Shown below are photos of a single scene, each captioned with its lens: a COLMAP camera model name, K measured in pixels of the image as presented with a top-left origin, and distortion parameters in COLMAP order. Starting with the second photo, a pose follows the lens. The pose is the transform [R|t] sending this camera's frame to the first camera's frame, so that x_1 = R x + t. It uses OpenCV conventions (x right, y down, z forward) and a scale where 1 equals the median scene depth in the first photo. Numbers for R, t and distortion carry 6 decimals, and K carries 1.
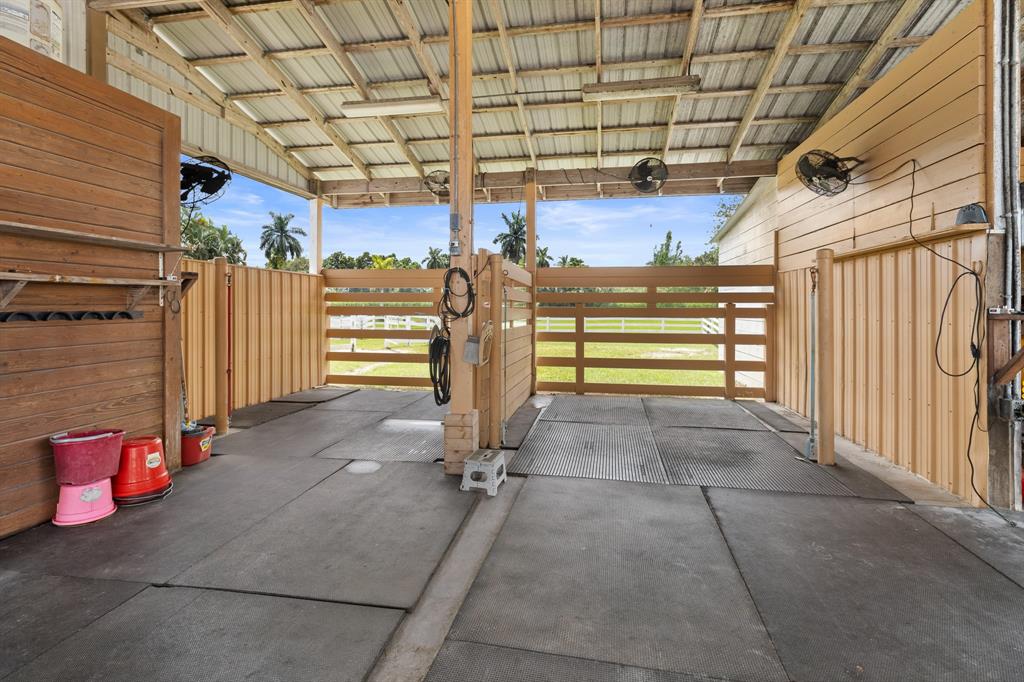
lens RADIAL K [[491.1, 0, 514.4], [0, 491.1, 307.8], [0, 0, 1]] dist [0.010243, -0.002221]
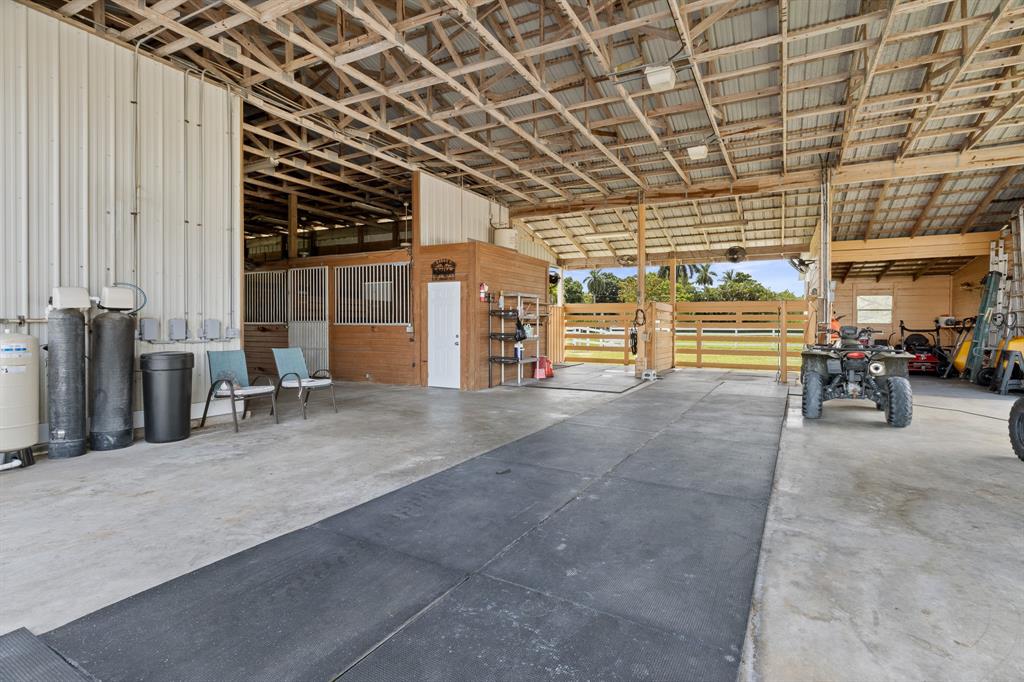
lens RADIAL K [[491.1, 0, 520.9], [0, 491.1, 328.1], [0, 0, 1]] dist [0.010243, -0.002221]
pose [[0.954059, 0.006205, -0.299555, 0.045639], [-0.004053, 0.999961, 0.007807, 0.007495], [0.299592, -0.006234, 0.954047, -1.055131]]
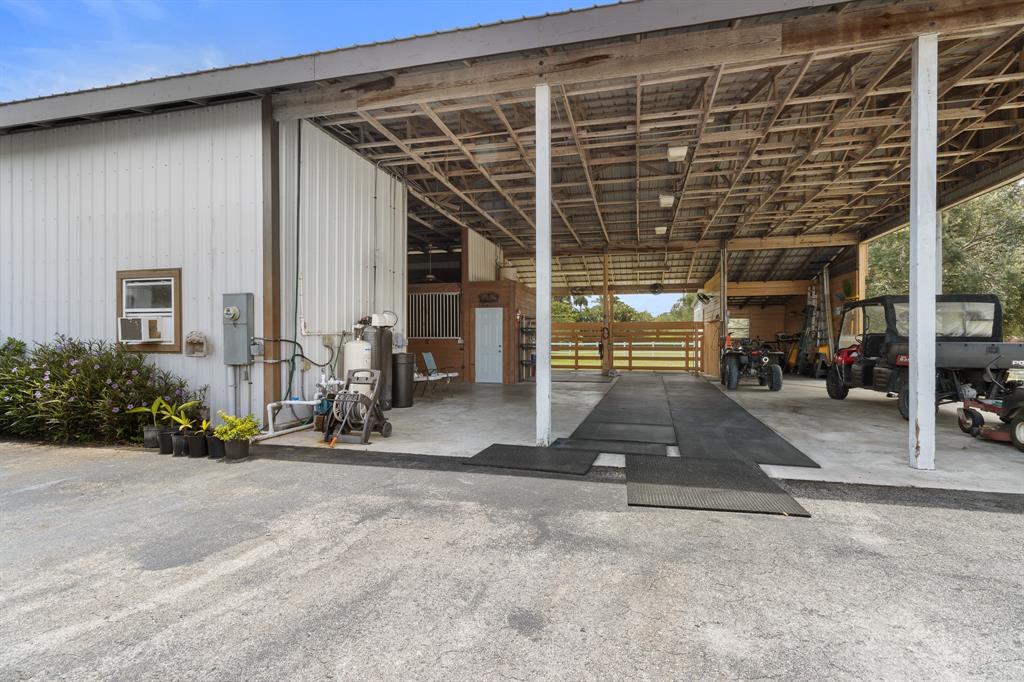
lens RADIAL K [[491.1, 0, 508.8], [0, 491.1, 342.2], [0, 0, 1]] dist [0.010243, -0.002221]
pose [[0.997743, 0.000881, -0.067142, -0.344285], [-0.000891, 1.000000, -0.000117, 0.025552], [0.067141, 0.000176, 0.997743, -1.698056]]
